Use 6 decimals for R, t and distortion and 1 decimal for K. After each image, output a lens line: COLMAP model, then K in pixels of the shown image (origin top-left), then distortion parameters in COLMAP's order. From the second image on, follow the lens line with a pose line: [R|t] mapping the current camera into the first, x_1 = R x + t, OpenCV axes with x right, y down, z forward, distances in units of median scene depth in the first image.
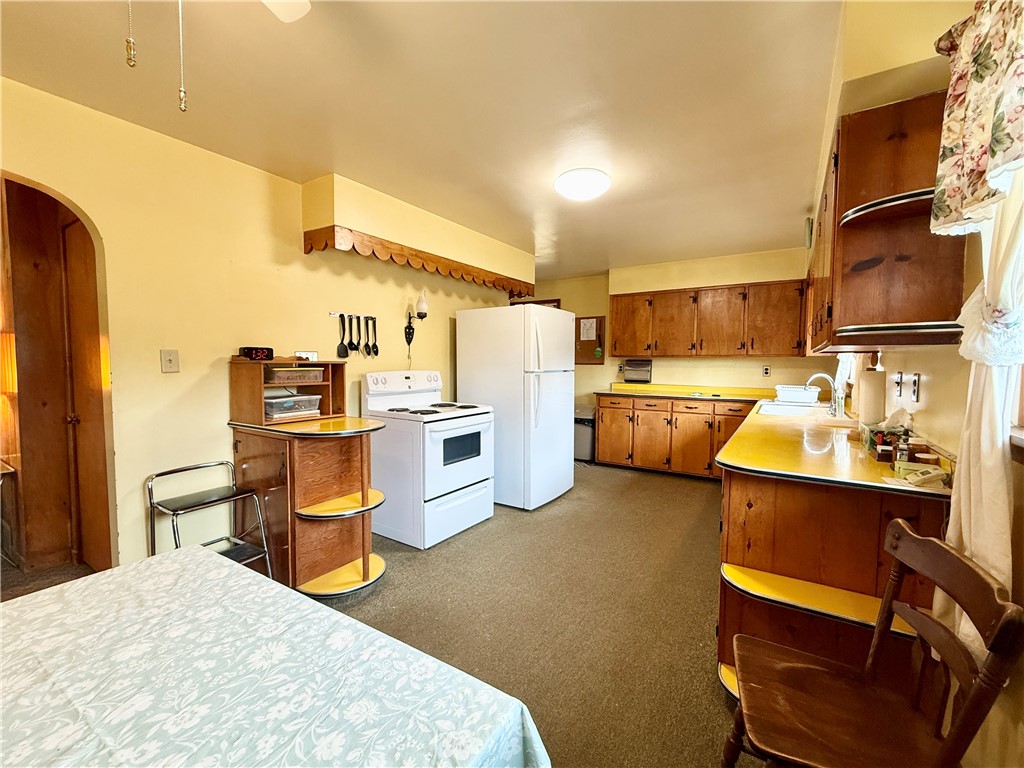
lens RADIAL K [[424.1, 0, 508.4], [0, 424.1, 385.4], [0, 0, 1]] dist [0.000577, -0.000397]
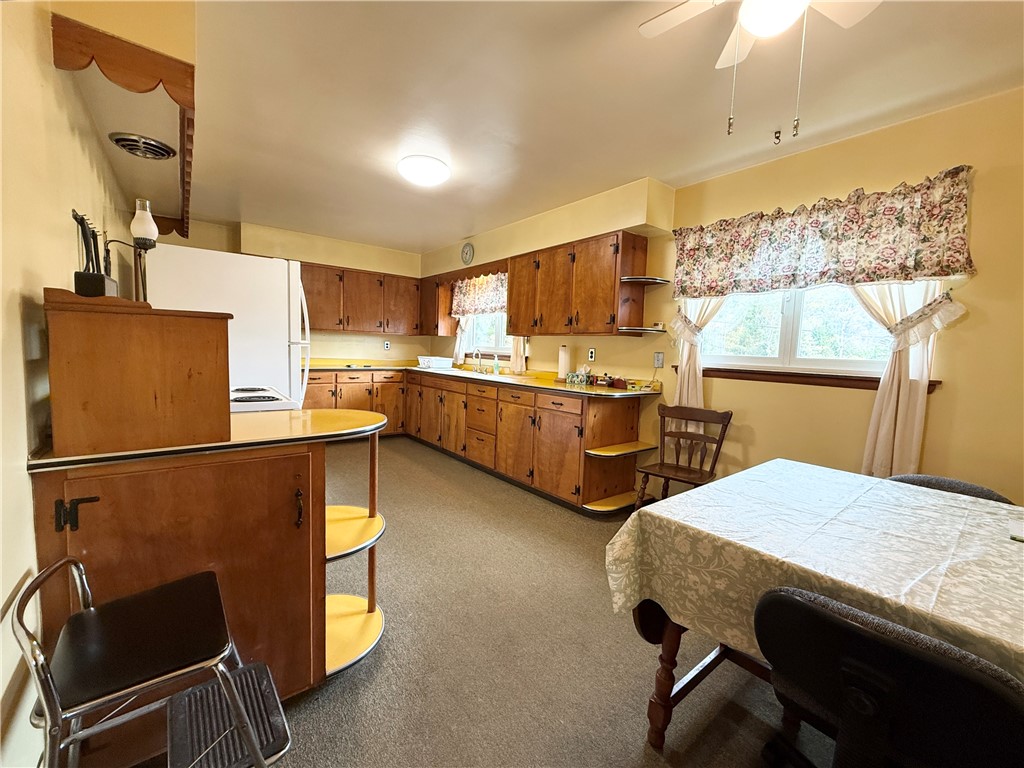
lens RADIAL K [[424.1, 0, 508.4], [0, 424.1, 385.4], [0, 0, 1]] dist [0.000577, -0.000397]
pose [[0.303926, -0.076757, 0.949599, -0.613277], [0.016021, 0.997020, 0.075462, -0.006393], [-0.952561, -0.007722, 0.304250, 0.343195]]
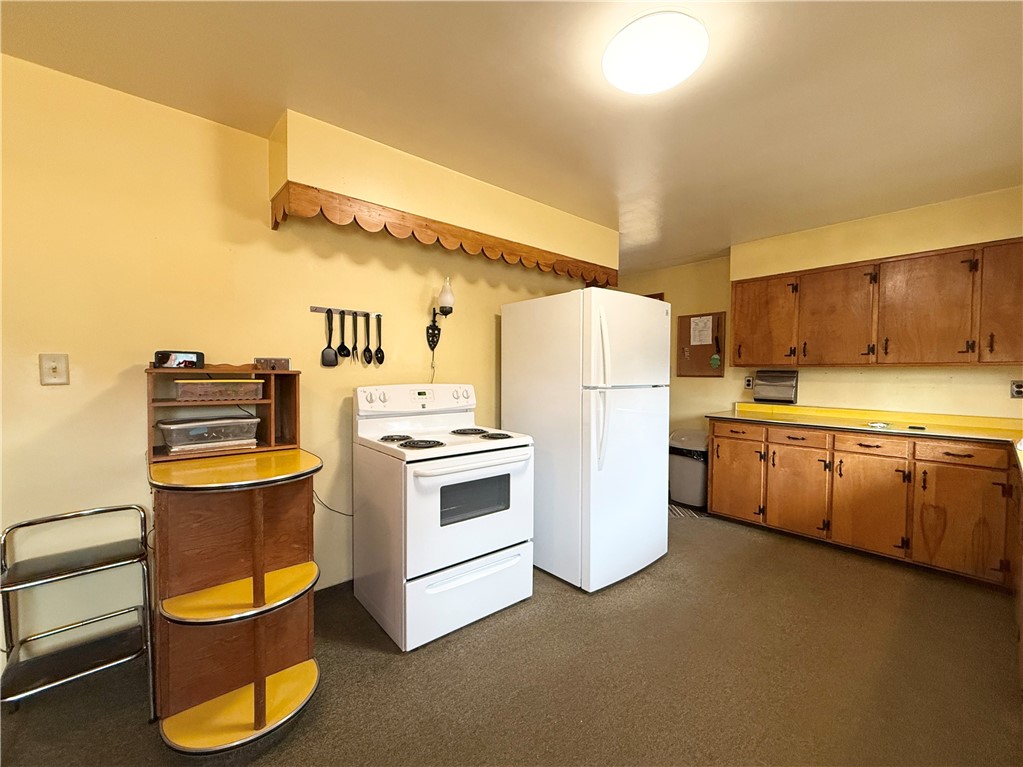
lens RADIAL K [[423.7, 0, 507.9], [0, 423.7, 384.9], [0, 0, 1]] dist [0.000577, -0.000397]
pose [[0.962025, 0.010370, -0.272763, 0.103093], [-0.018168, 0.999495, -0.026078, -0.015013], [0.272355, 0.030044, 0.961728, 0.296299]]
